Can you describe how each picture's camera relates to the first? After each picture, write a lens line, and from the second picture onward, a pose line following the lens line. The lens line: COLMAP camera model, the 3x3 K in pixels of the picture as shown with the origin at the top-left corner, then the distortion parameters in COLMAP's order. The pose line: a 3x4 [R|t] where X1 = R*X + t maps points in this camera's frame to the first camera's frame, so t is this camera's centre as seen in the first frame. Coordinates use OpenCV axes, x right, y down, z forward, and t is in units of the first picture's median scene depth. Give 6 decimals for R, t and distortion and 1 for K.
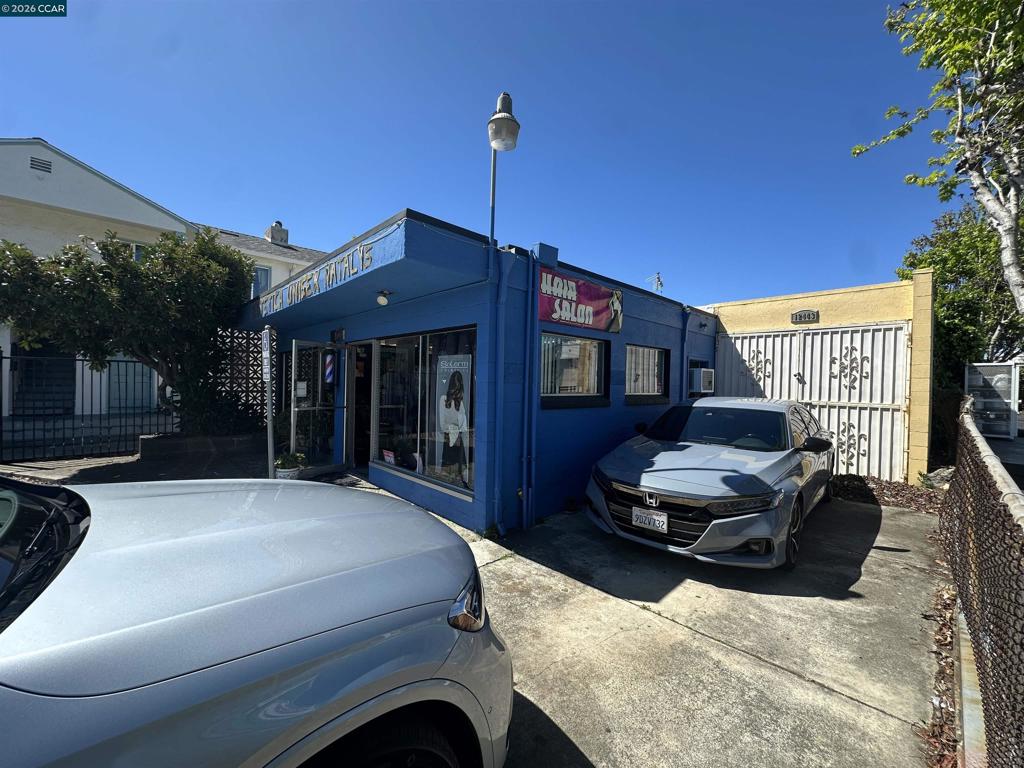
lens RADIAL K [[409.9, 0, 511.5], [0, 409.9, 385.9], [0, 0, 1]] dist [-0.004617, 0.000076]
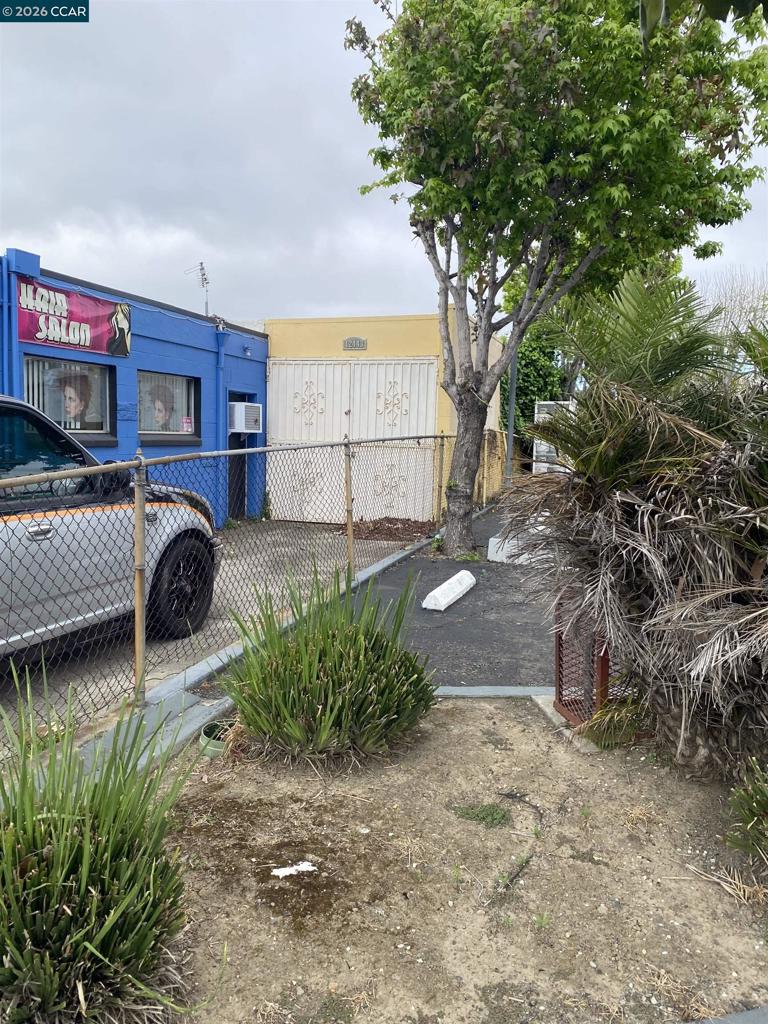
lens RADIAL K [[764.6, 0, 384.9], [0, 764.6, 511.2], [0, 0, 1]] dist [0.003988, 0.001883]
pose [[0.873948, -0.049848, 0.483456, -0.050842], [-0.001537, 0.994438, 0.105313, 0.020134], [-0.486017, -0.092782, 0.869011, -0.727222]]
